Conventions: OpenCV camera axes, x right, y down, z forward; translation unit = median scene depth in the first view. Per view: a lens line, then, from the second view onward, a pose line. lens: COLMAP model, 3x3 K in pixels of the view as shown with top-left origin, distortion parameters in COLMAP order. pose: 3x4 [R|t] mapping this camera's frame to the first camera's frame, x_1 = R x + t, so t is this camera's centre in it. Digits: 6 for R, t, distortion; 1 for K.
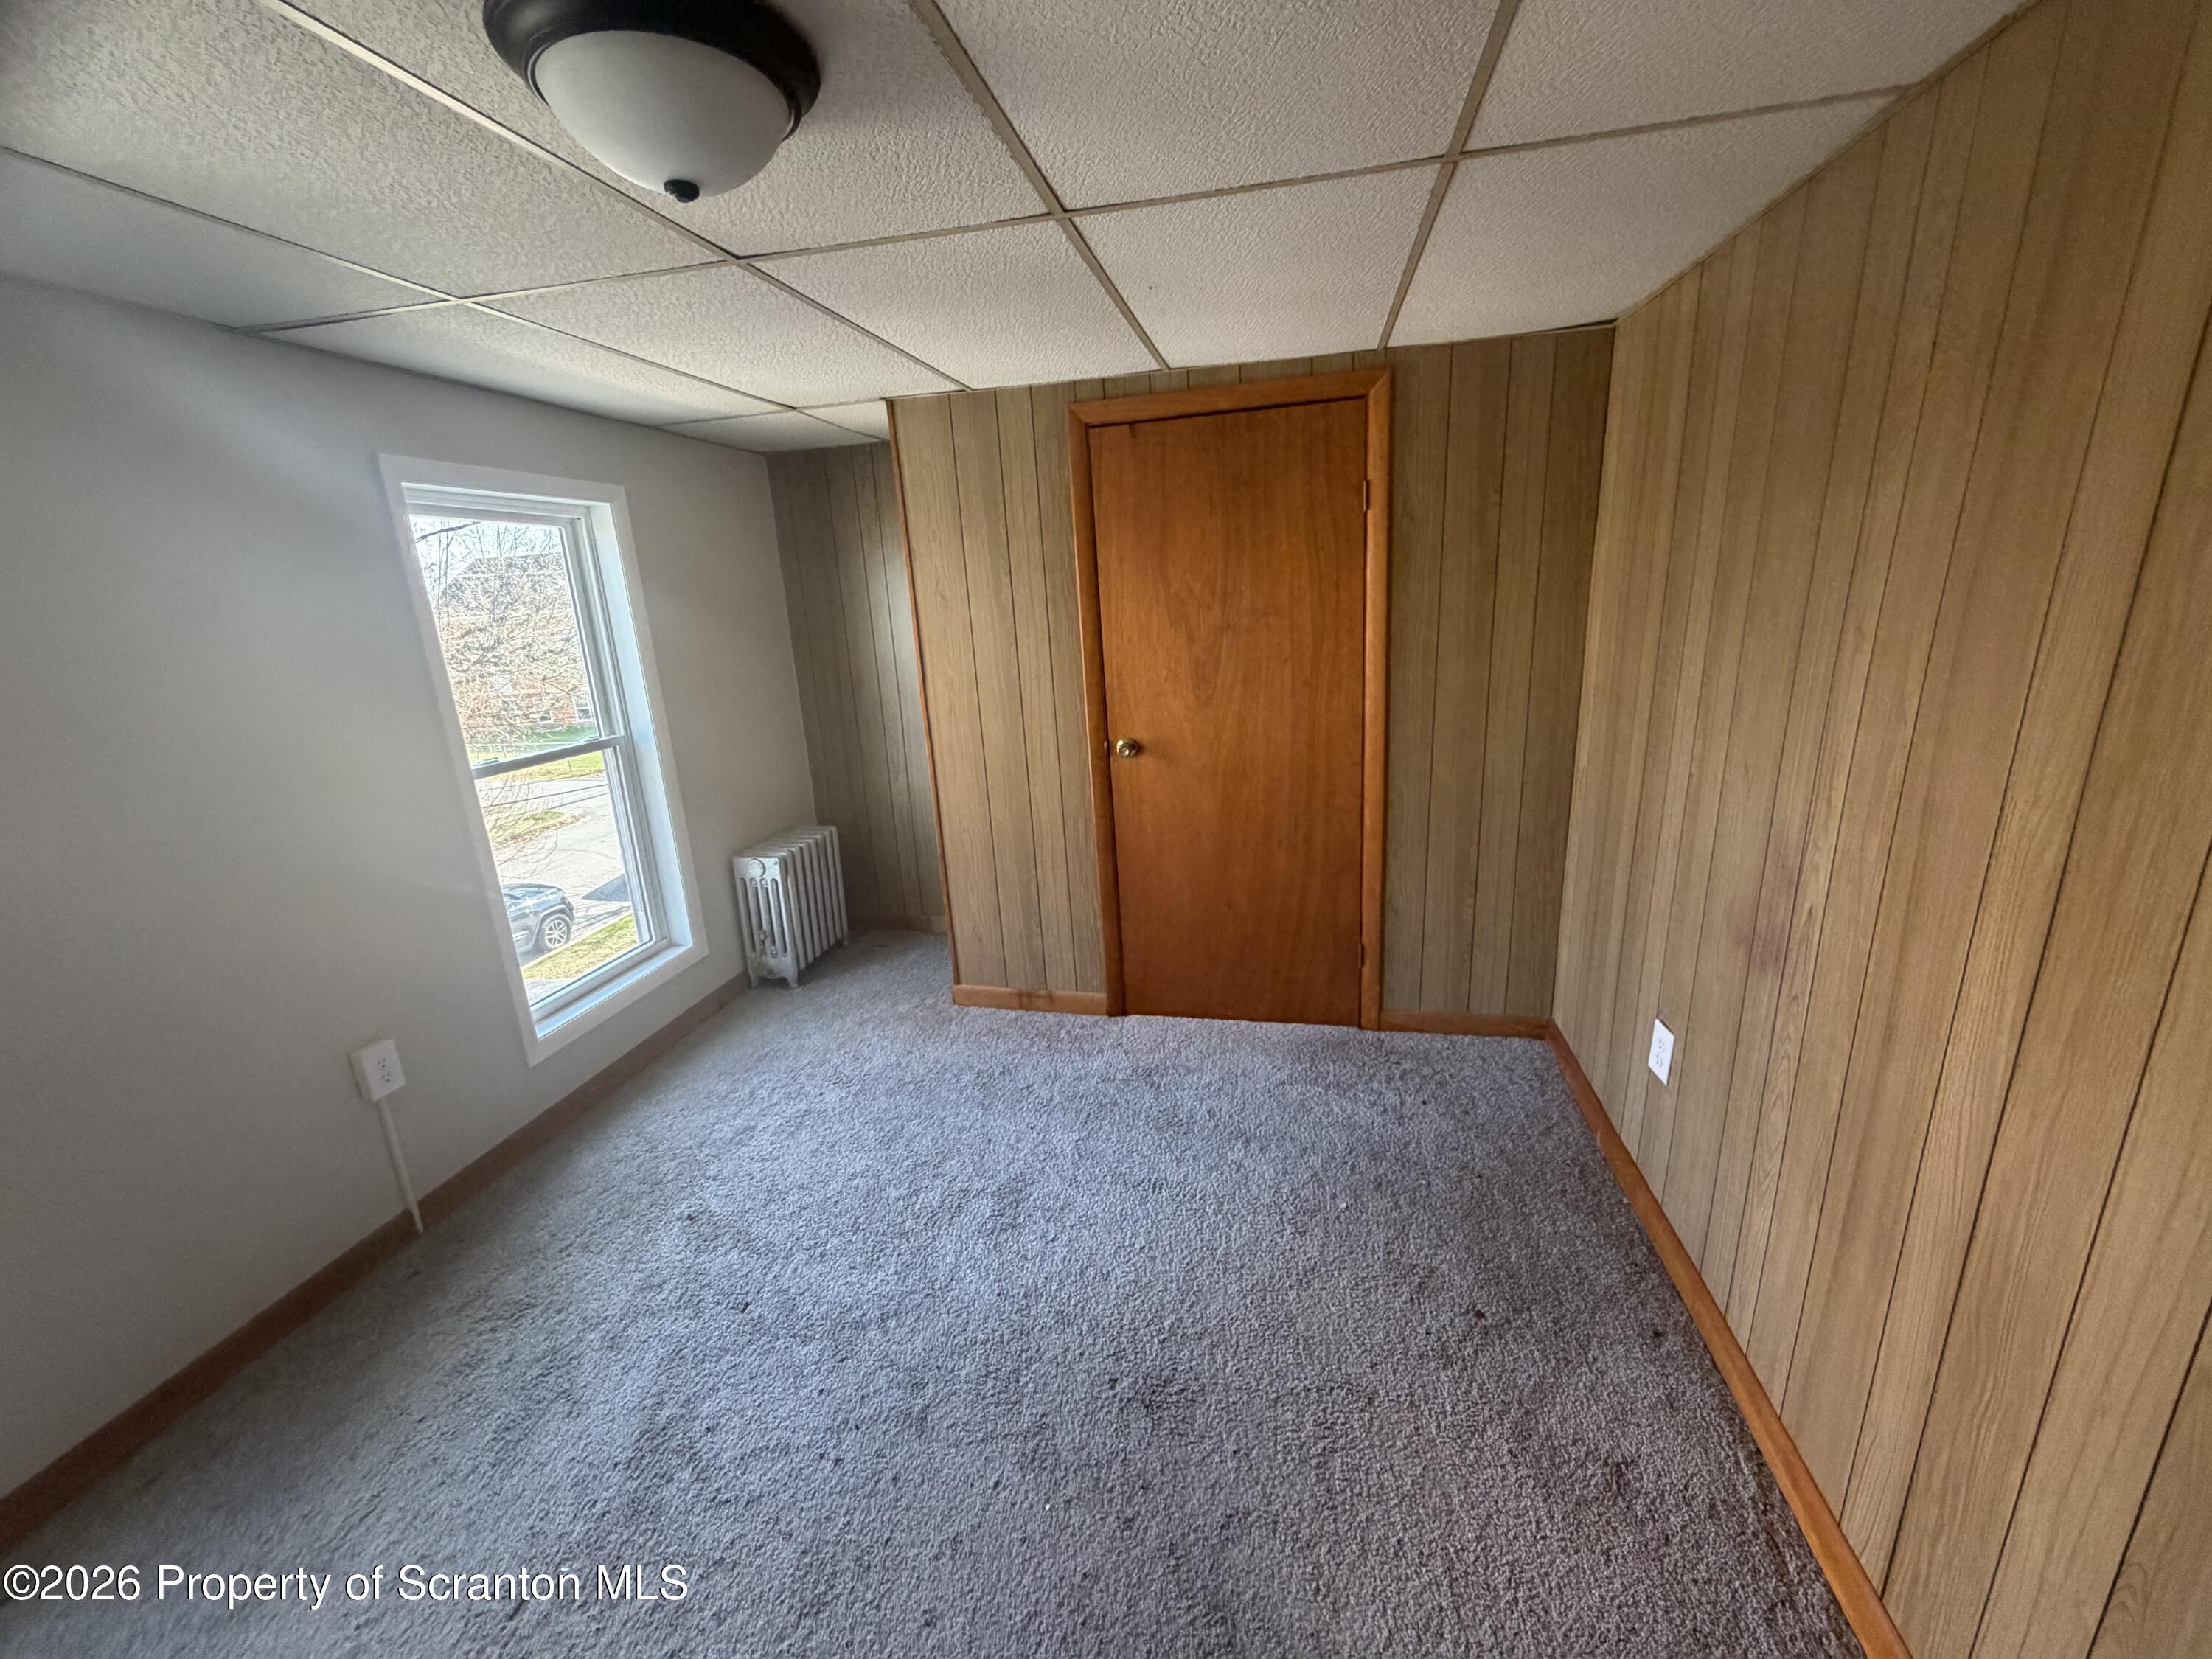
lens RADIAL K [[881.3, 0, 1099.3], [0, 881.3, 827.1], [0, 0, 1]] dist [0.000131, -0.000178]
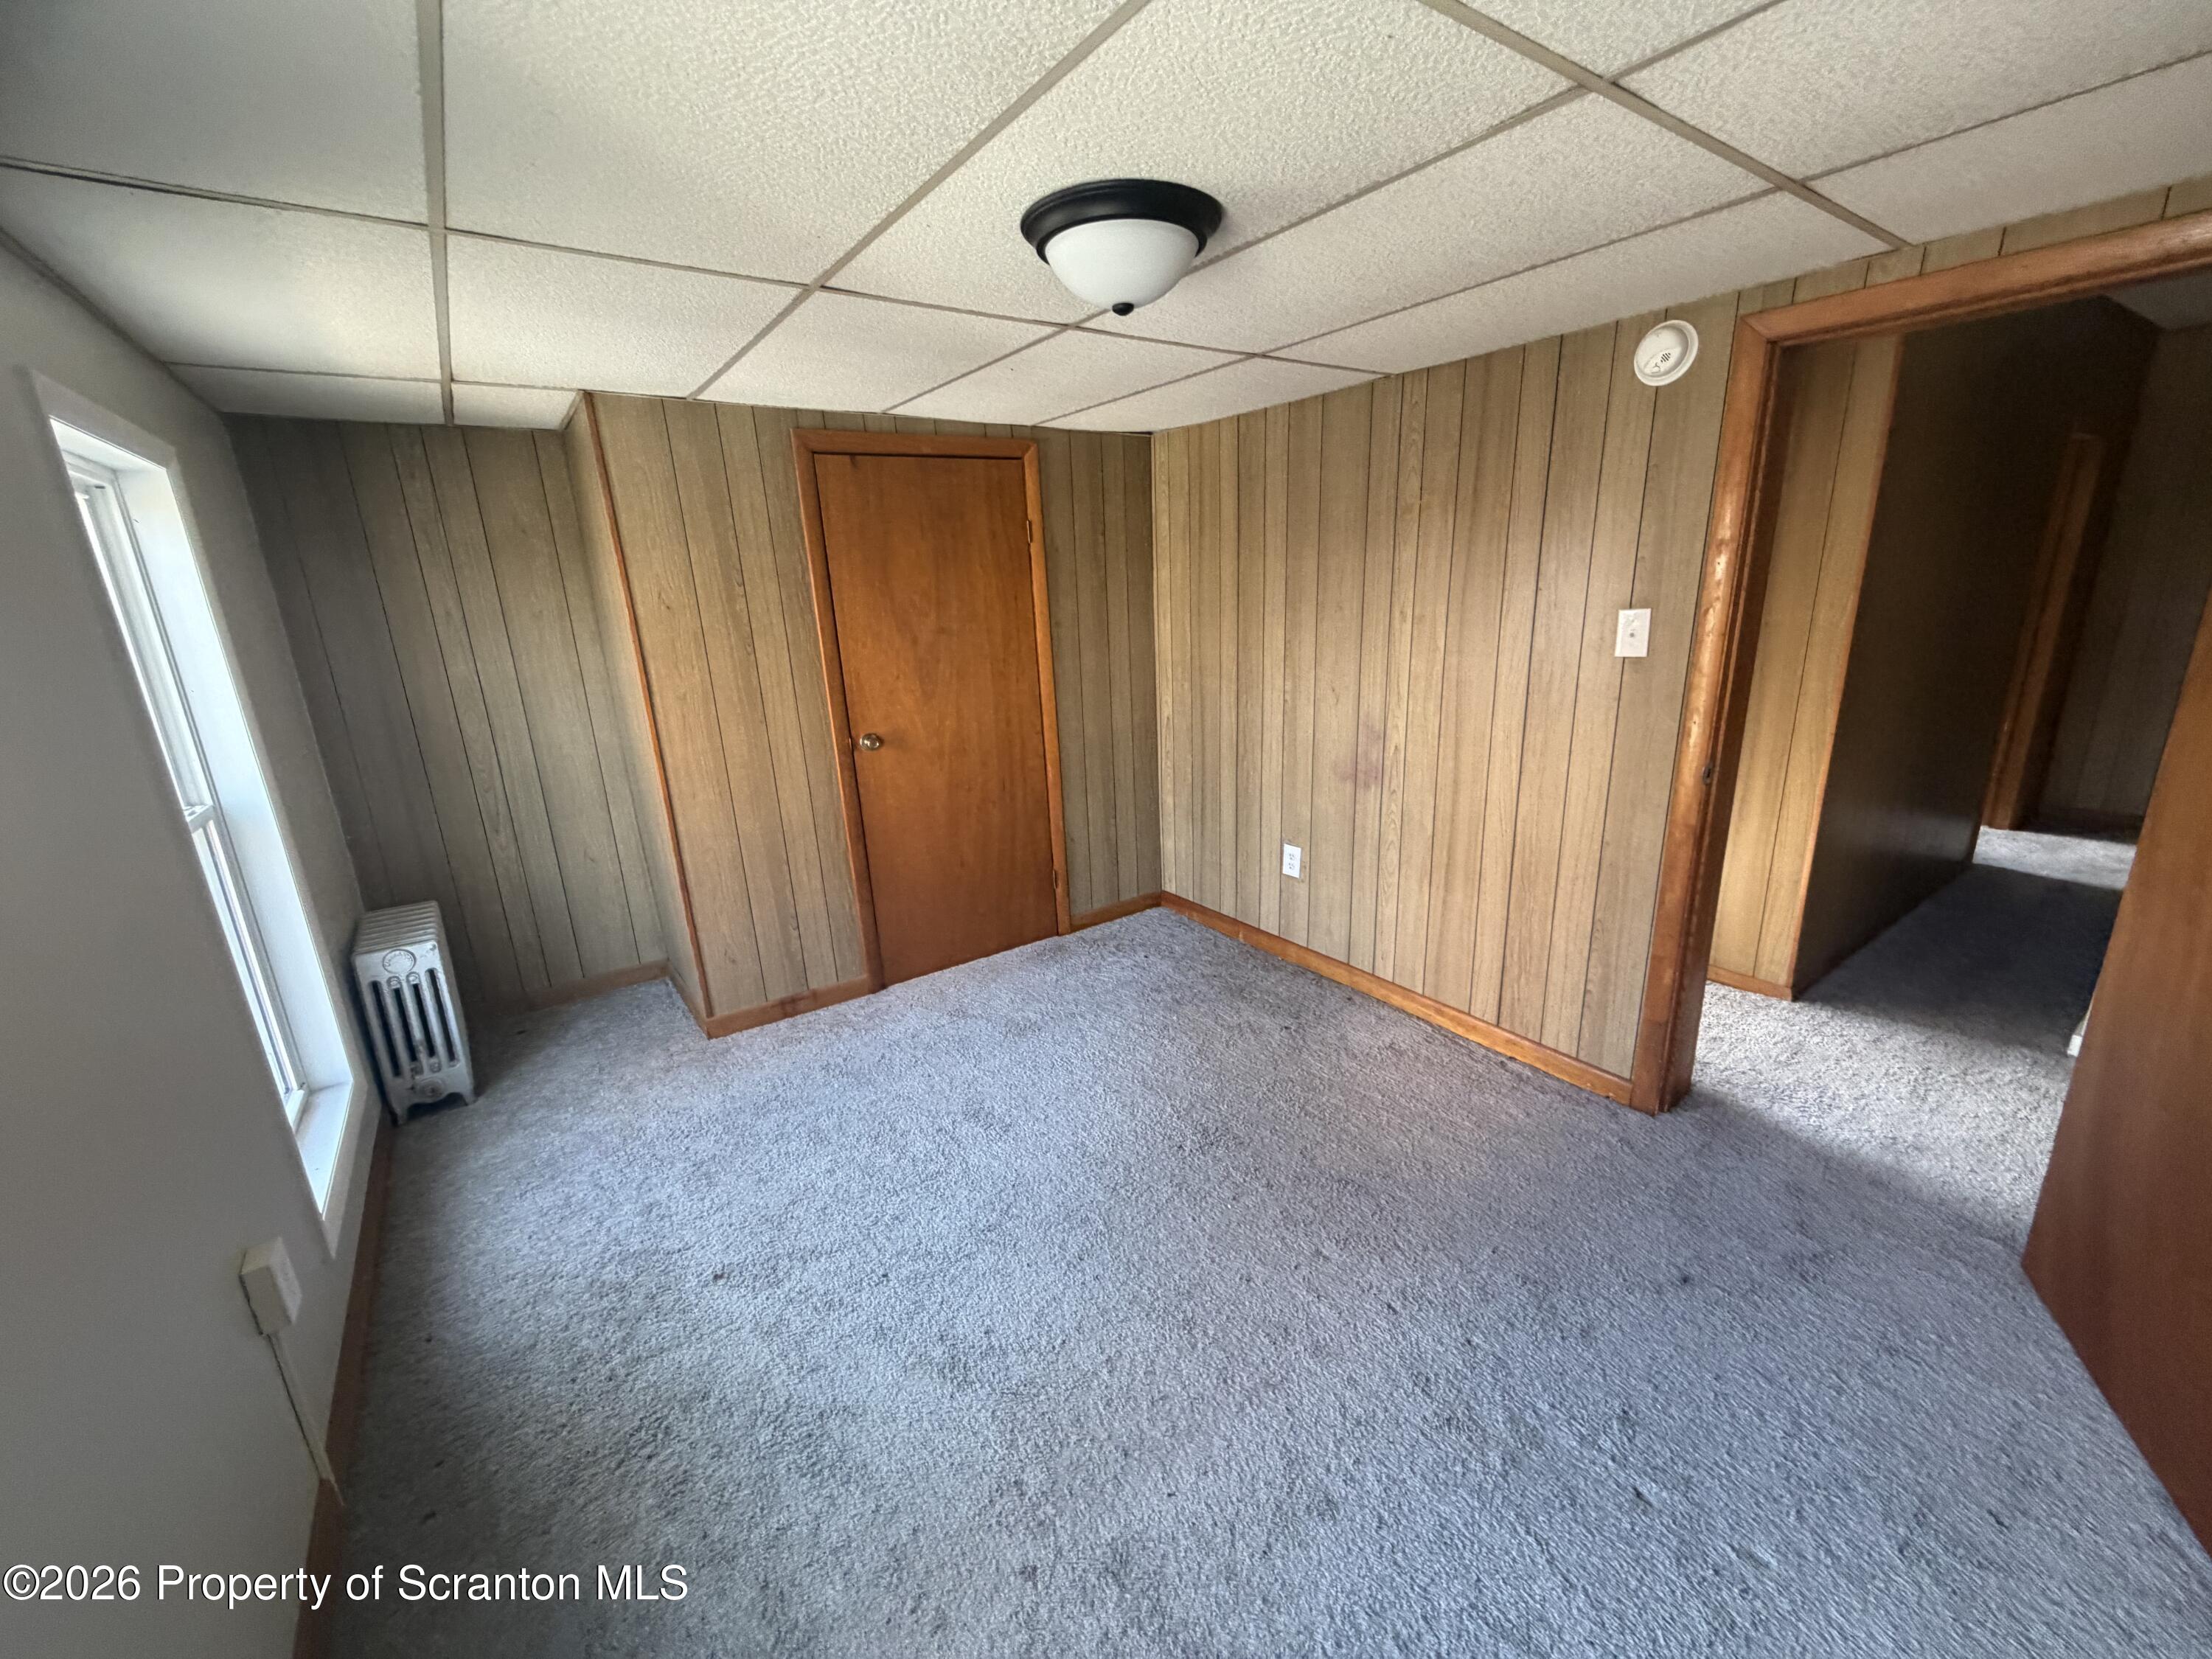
lens RADIAL K [[881.3, 0, 1099.3], [0, 881.3, 827.1], [0, 0, 1]] dist [0.000131, -0.000178]
pose [[0.676758, -0.174811, 0.715150, -0.659803], [0.199231, 0.978641, 0.050683, 0.018708], [-0.708735, 0.108180, 0.697131, 0.034322]]
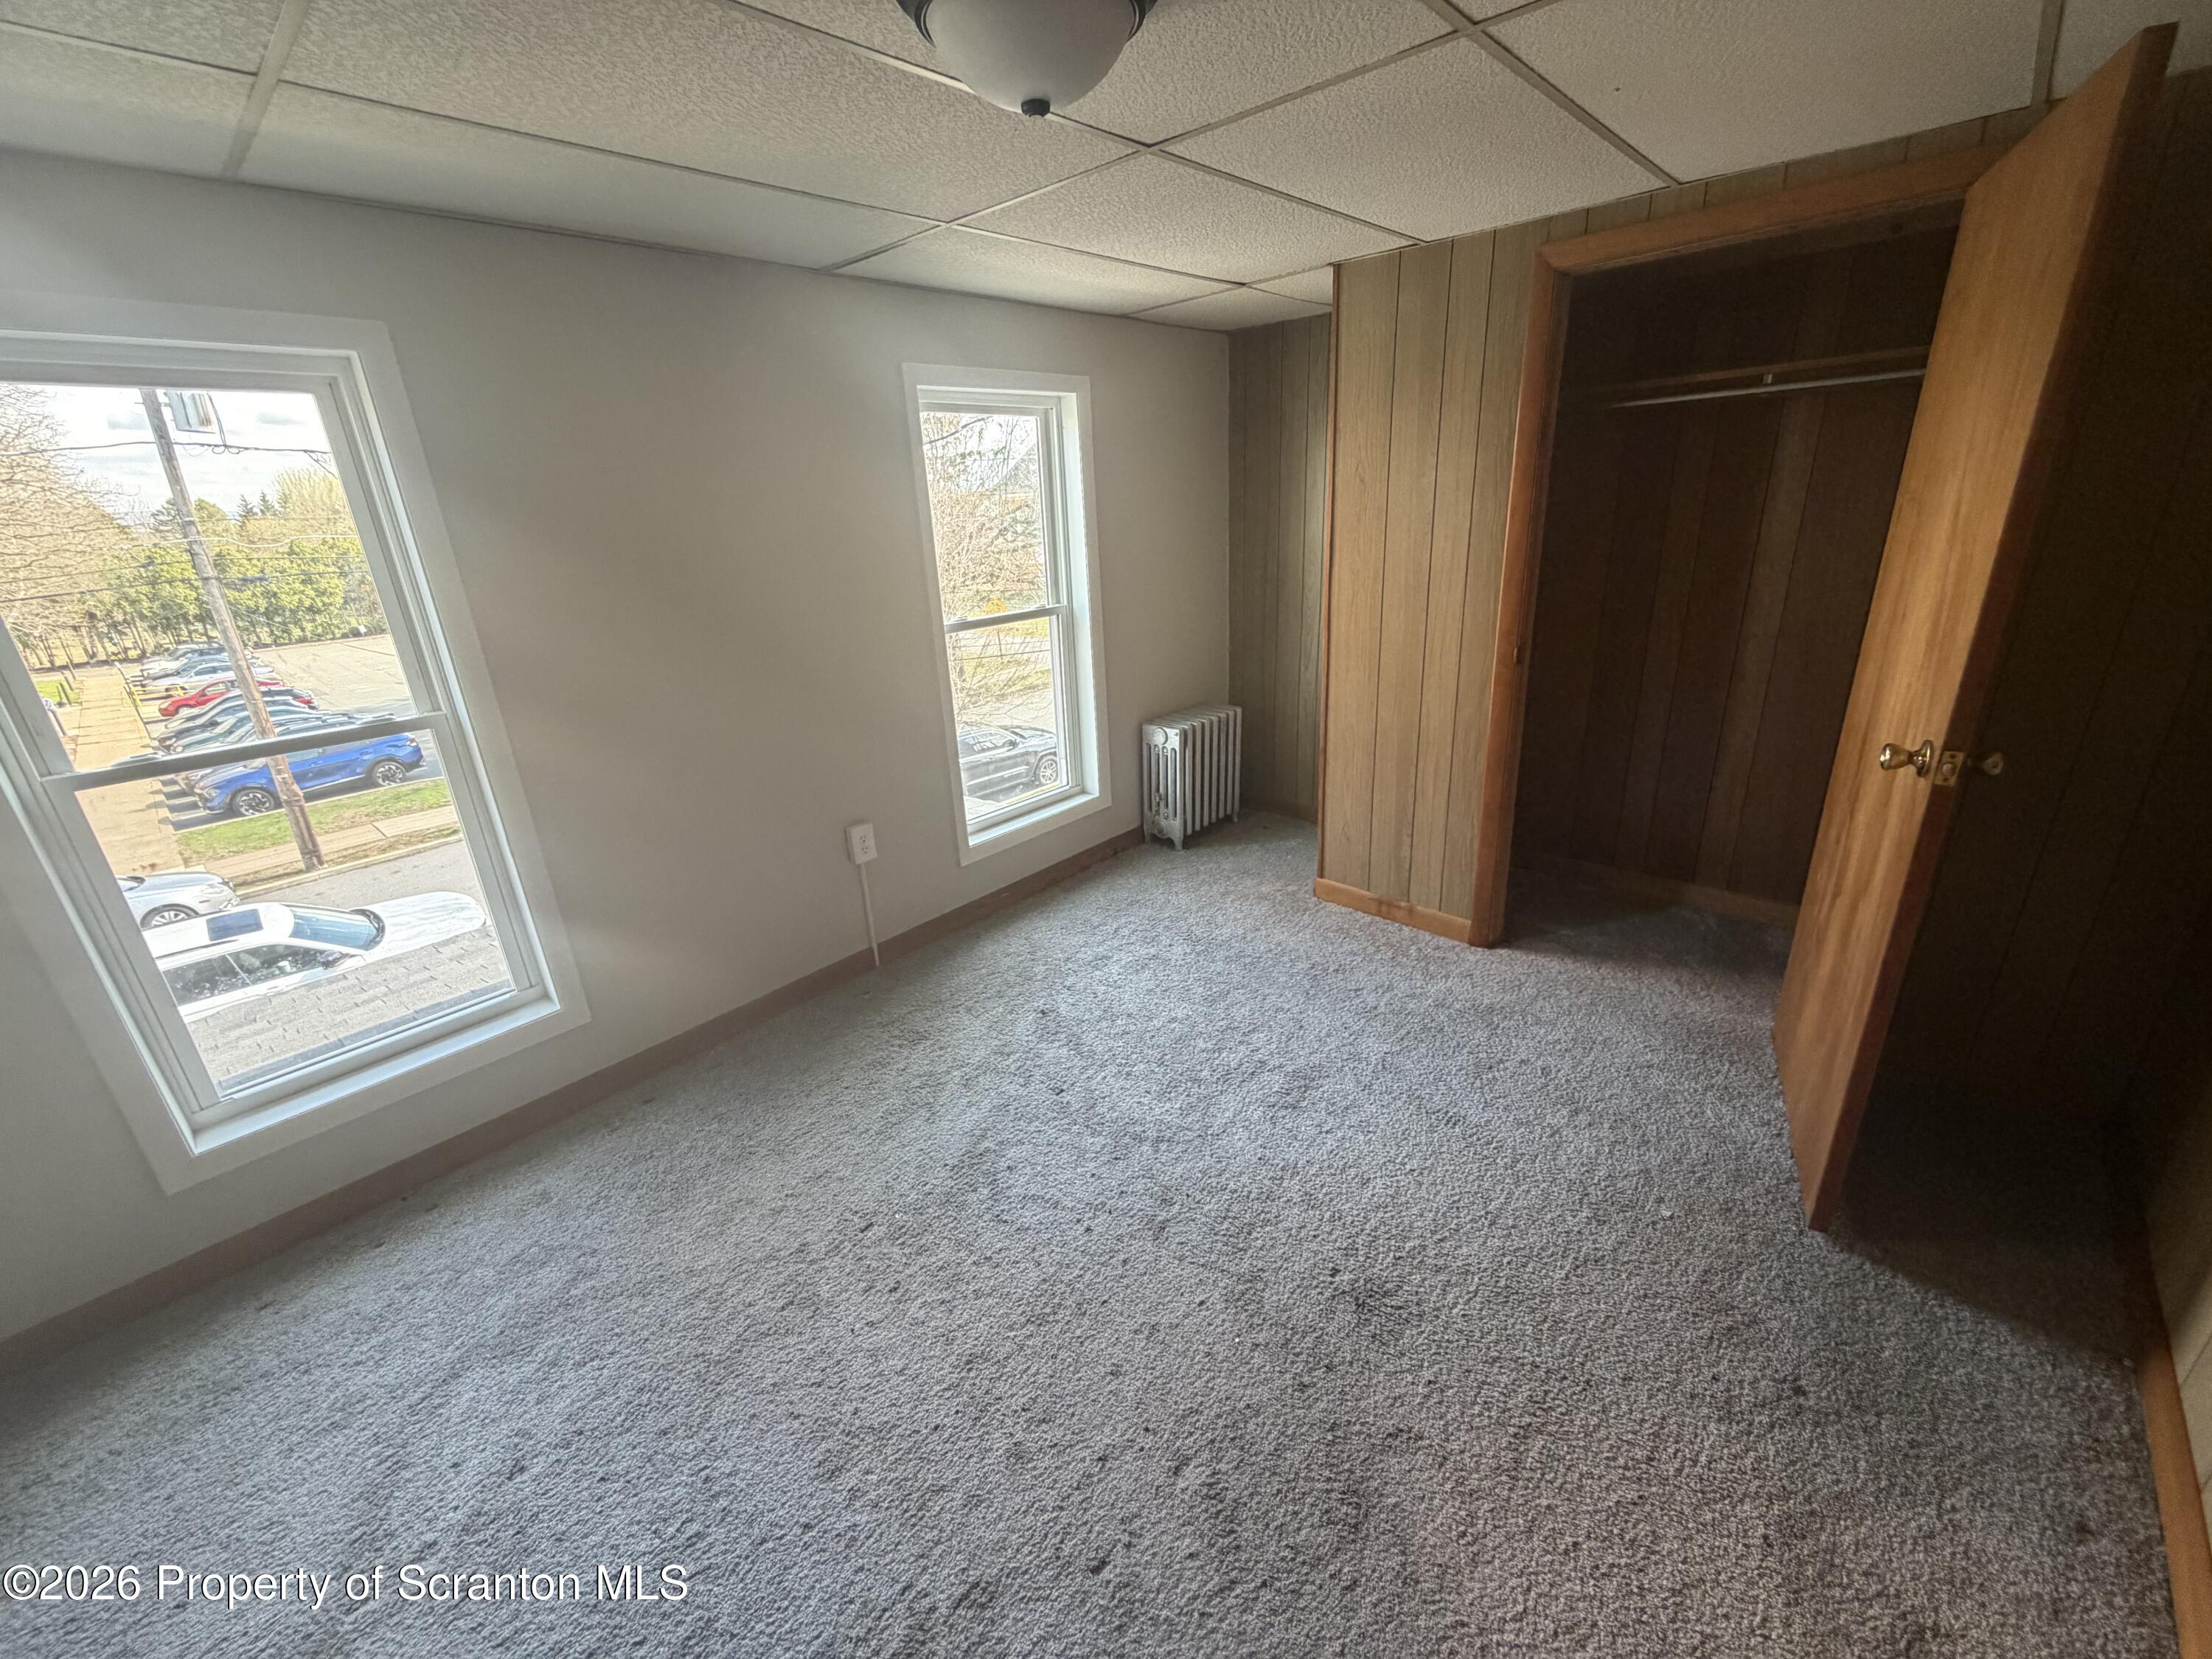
lens RADIAL K [[881.3, 0, 1099.3], [0, 881.3, 827.1], [0, 0, 1]] dist [0.000131, -0.000178]
pose [[0.860839, 0.186273, -0.473559, 0.113133], [-0.125964, 0.979635, 0.156359, -0.006309], [0.493041, -0.074948, 0.866772, 0.002250]]
